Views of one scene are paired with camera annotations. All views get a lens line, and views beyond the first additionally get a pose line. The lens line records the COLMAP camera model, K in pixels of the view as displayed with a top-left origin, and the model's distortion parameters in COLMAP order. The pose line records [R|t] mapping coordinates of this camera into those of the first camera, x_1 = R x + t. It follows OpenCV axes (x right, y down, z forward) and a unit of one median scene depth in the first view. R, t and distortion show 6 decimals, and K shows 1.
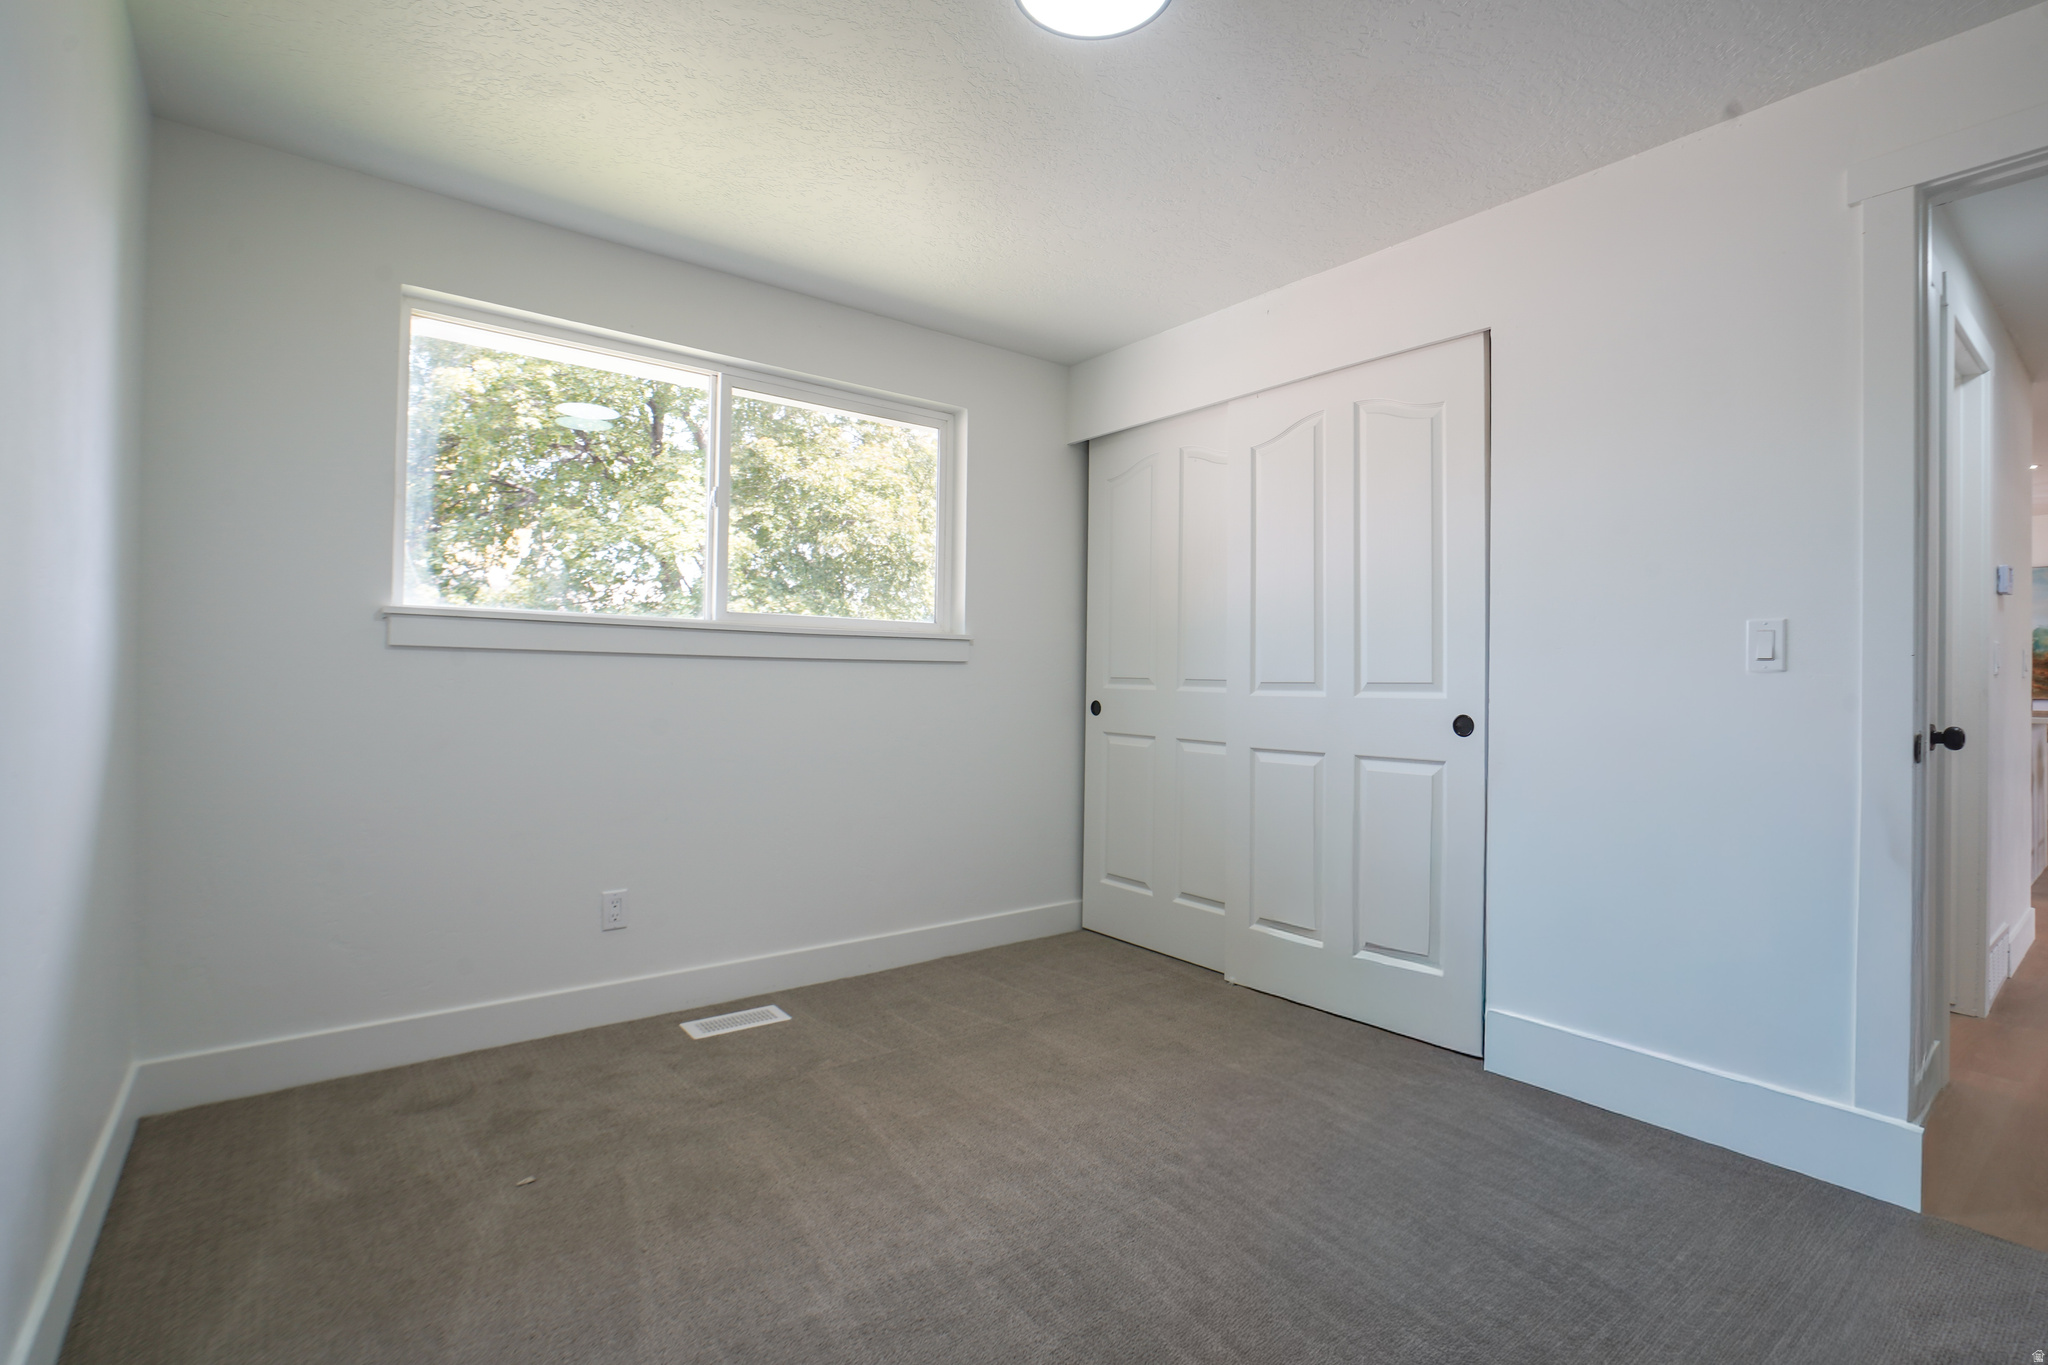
lens RADIAL K [[942.4, 0, 1033.8], [0, 942.4, 670.2], [0, 0, 1]] dist [-0.015362, -0.000010]
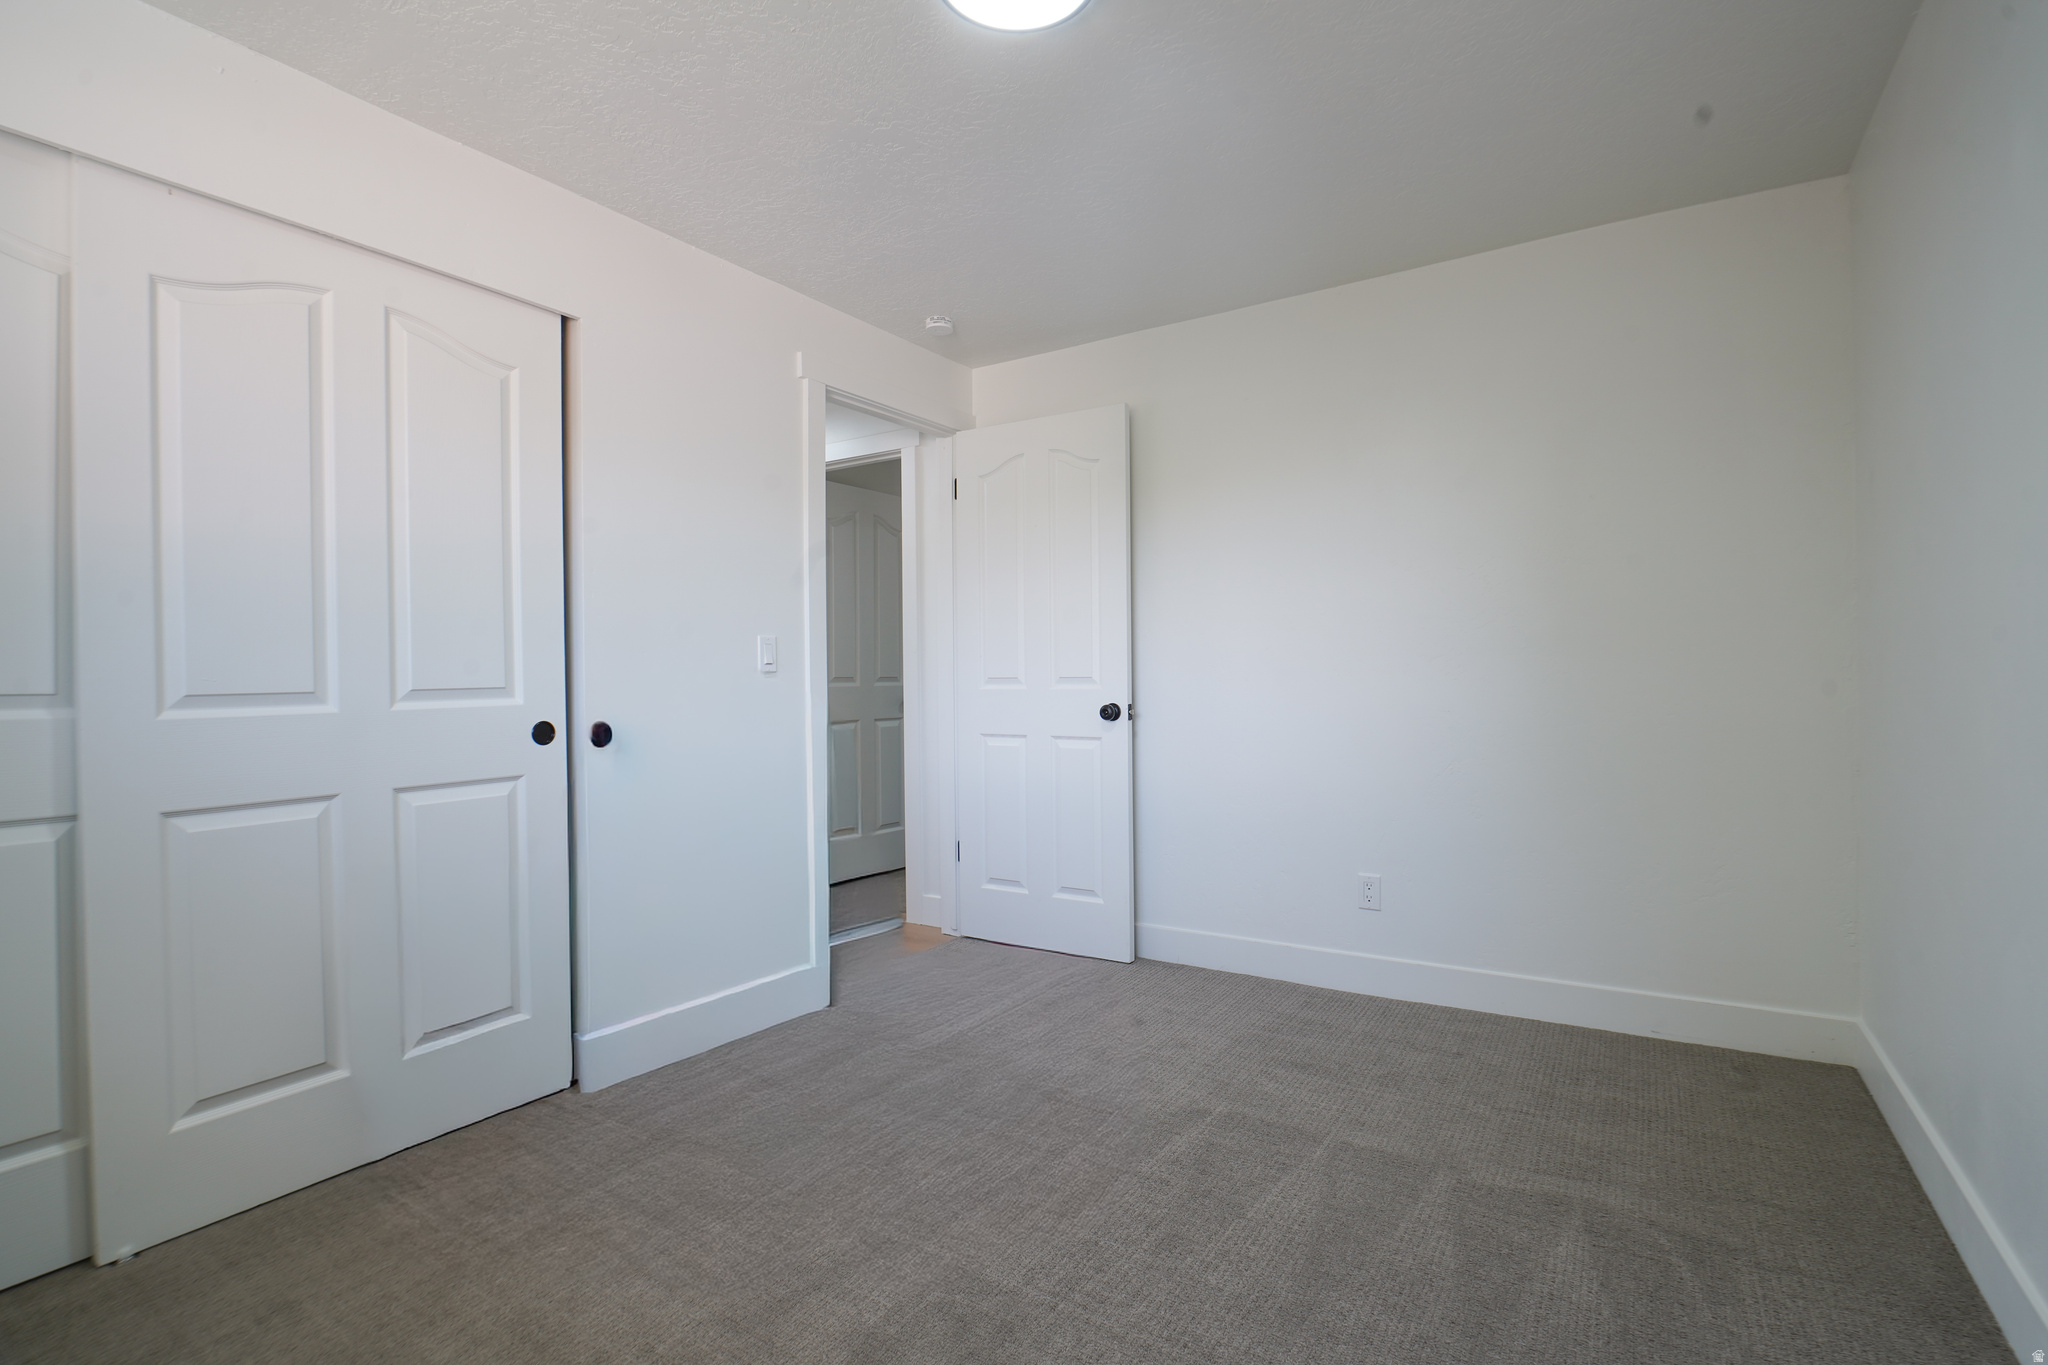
lens RADIAL K [[942.4, 0, 1033.8], [0, 942.4, 670.2], [0, 0, 1]] dist [-0.015362, -0.000010]
pose [[-0.324700, -0.003380, 0.945811, -0.540416], [-0.000046, 0.999994, 0.003558, -0.005351], [-0.945817, 0.001112, -0.324698, 0.807045]]
